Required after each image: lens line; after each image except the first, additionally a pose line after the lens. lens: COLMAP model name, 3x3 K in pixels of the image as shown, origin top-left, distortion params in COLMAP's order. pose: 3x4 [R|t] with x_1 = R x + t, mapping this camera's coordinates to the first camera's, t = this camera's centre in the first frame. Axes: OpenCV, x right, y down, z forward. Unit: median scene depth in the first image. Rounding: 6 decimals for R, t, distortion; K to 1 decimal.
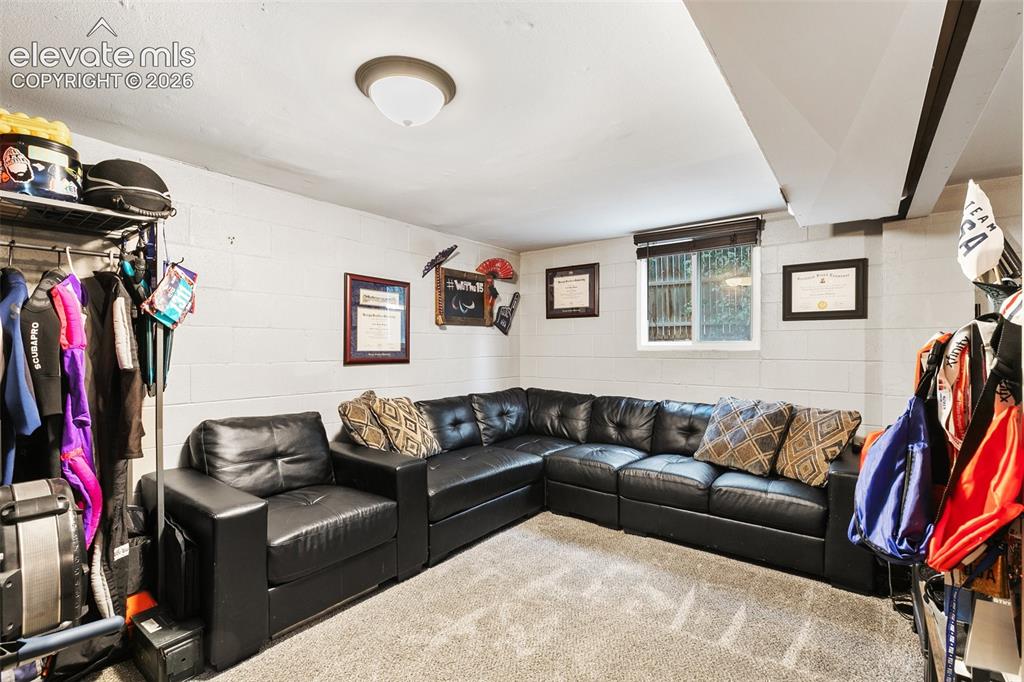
lens RADIAL K [[458.5, 0, 512.8], [0, 458.5, 348.4], [0, 0, 1]] dist [0.001143, 0.000344]
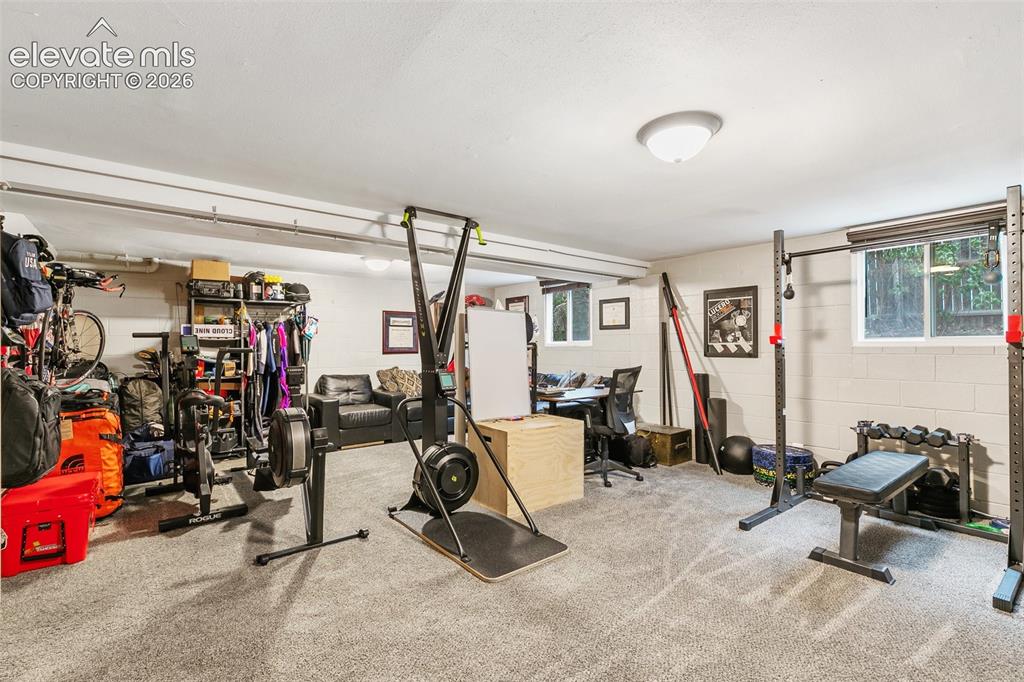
lens RADIAL K [[474.1, 0, 510.4], [0, 474.1, 349.4], [0, 0, 1]] dist [0.000970, 0.000243]
pose [[0.964867, -0.002084, -0.262729, 1.023276], [0.004478, 0.999954, 0.008513, -0.001248], [0.262700, -0.009390, 0.964832, -1.263527]]
